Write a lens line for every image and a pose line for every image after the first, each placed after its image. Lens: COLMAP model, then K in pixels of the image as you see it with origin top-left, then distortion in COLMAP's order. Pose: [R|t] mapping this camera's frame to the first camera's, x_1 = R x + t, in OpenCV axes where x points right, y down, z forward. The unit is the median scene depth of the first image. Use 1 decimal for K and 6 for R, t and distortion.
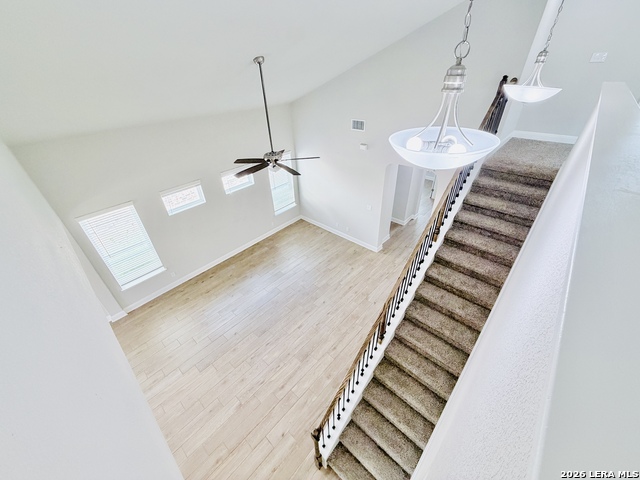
lens RADIAL K [[255.0, 0, 317.6], [0, 255.0, 238.1], [0, 0, 1]] dist [-0.000028, -0.000158]
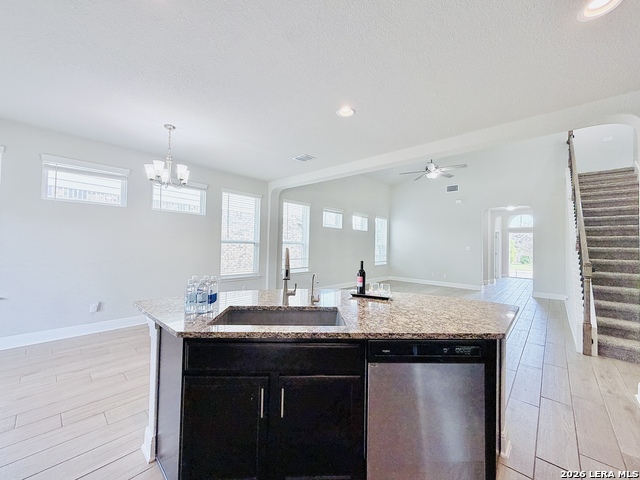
lens RADIAL K [[255.0, 0, 317.6], [0, 255.0, 238.1], [0, 0, 1]] dist [-0.000028, -0.000158]
pose [[0.998013, 0.062912, -0.003620, -0.628825], [-0.053455, 0.814766, -0.577320, 0.713823], [-0.033371, 0.576366, 0.816510, 0.017039]]
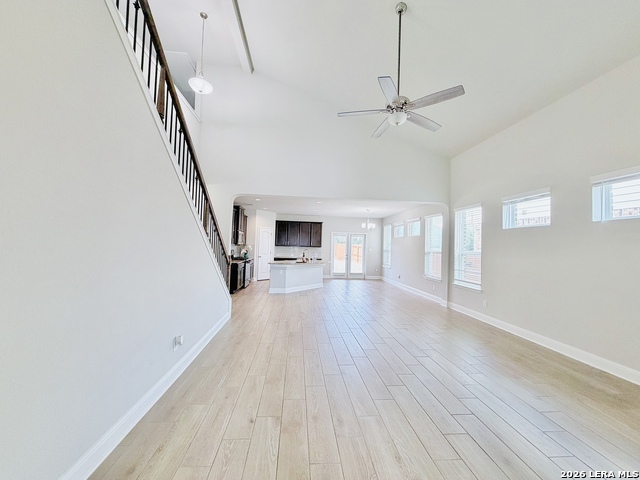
lens RADIAL K [[255.0, 0, 317.6], [0, 255.0, 238.1], [0, 0, 1]] dist [-0.000028, -0.000158]
pose [[-0.677634, -0.002015, -0.735396, 0.444482], [-0.410852, 0.830418, 0.376306, -0.131605], [0.609928, 0.557137, -0.563548, 1.170772]]
